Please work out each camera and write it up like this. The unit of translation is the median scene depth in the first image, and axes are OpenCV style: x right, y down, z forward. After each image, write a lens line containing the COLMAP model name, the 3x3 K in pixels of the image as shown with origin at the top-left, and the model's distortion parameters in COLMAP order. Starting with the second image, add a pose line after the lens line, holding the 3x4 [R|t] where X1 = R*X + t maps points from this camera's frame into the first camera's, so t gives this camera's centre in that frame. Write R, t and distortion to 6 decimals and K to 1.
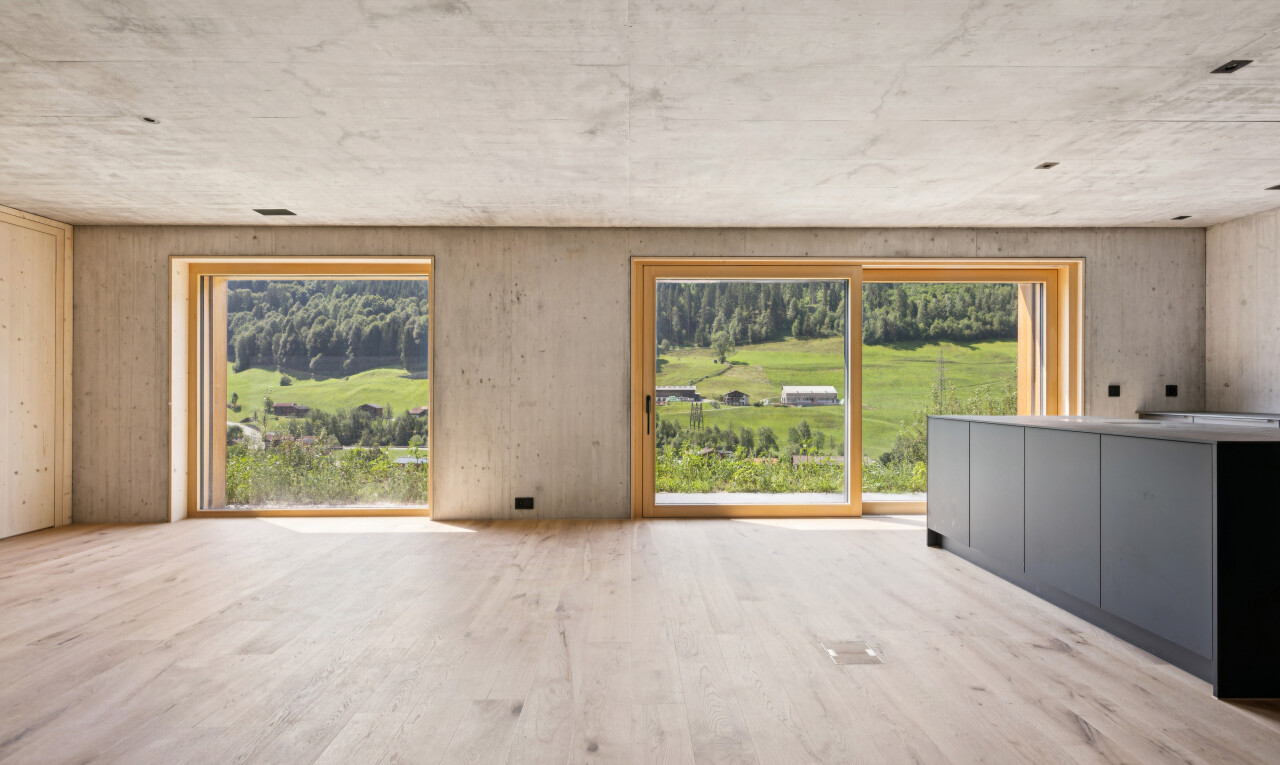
lens RADIAL K [[581.6, 0, 628.9], [0, 581.6, 395.7], [0, 0, 1]] dist [0.003081, 0.000204]
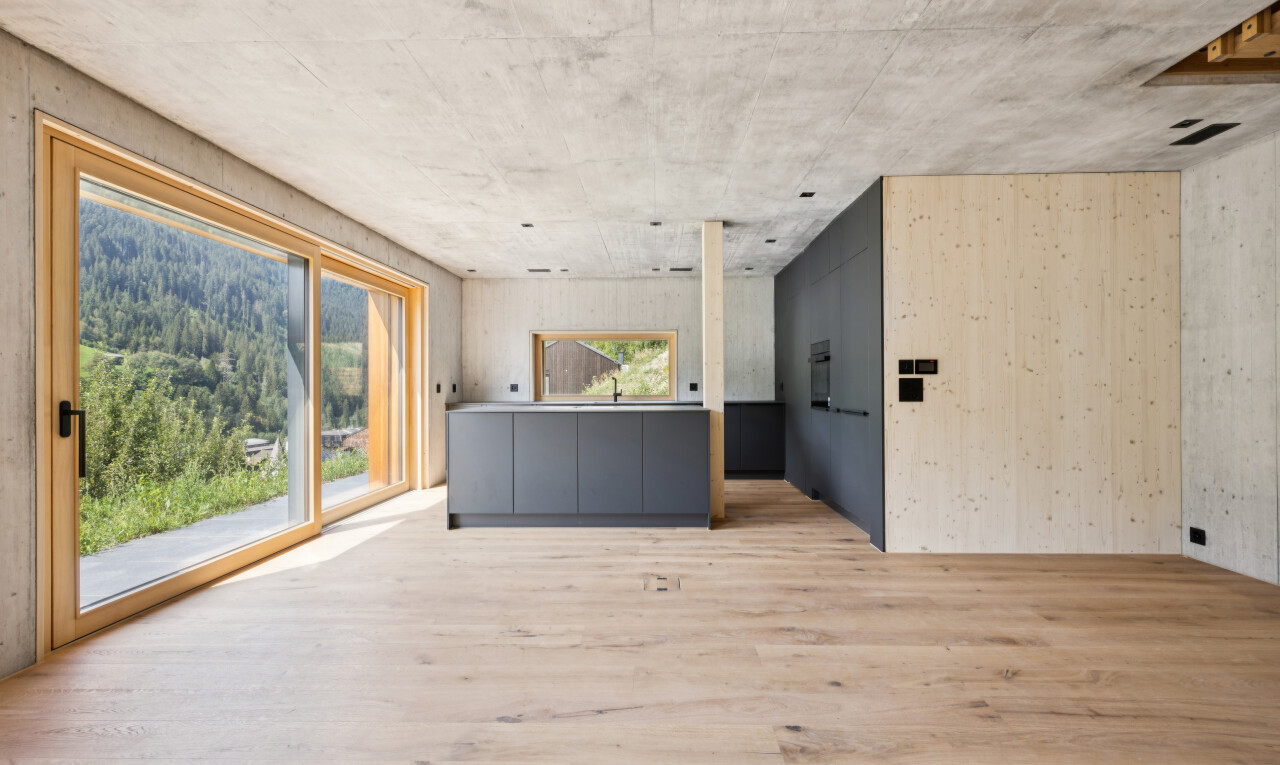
lens RADIAL K [[581.6, 0, 630.1], [0, 581.6, 392.2], [0, 0, 1]] dist [0.003081, 0.000204]
pose [[0.025522, -0.010004, 0.999624, -0.571321], [0.015604, 0.999832, 0.009608, -0.006248], [-0.999552, 0.015353, 0.025673, 0.624644]]
